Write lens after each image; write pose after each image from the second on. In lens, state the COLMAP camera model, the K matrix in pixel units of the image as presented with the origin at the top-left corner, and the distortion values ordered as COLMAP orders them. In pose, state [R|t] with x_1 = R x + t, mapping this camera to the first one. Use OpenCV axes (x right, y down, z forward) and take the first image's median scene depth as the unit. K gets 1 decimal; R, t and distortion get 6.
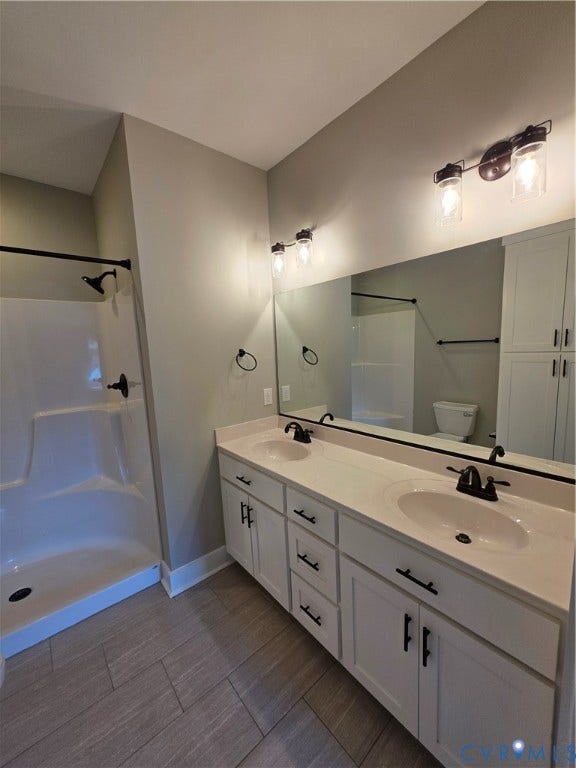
lens RADIAL K [[308.2, 0, 289.0], [0, 308.2, 388.0], [0, 0, 1]] dist [0.001959, 0.000205]
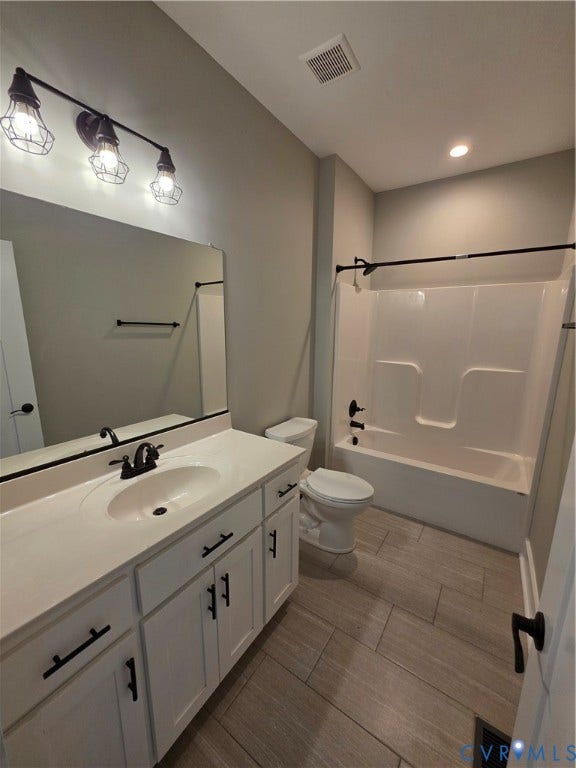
lens RADIAL K [[308.2, 0, 289.0], [0, 308.2, 388.0], [0, 0, 1]] dist [0.001959, 0.000205]
pose [[-0.254177, -0.139064, 0.957108, -0.510311], [0.138077, 0.974254, 0.178224, -0.042966], [-0.957251, 0.177455, -0.228431, 0.798903]]
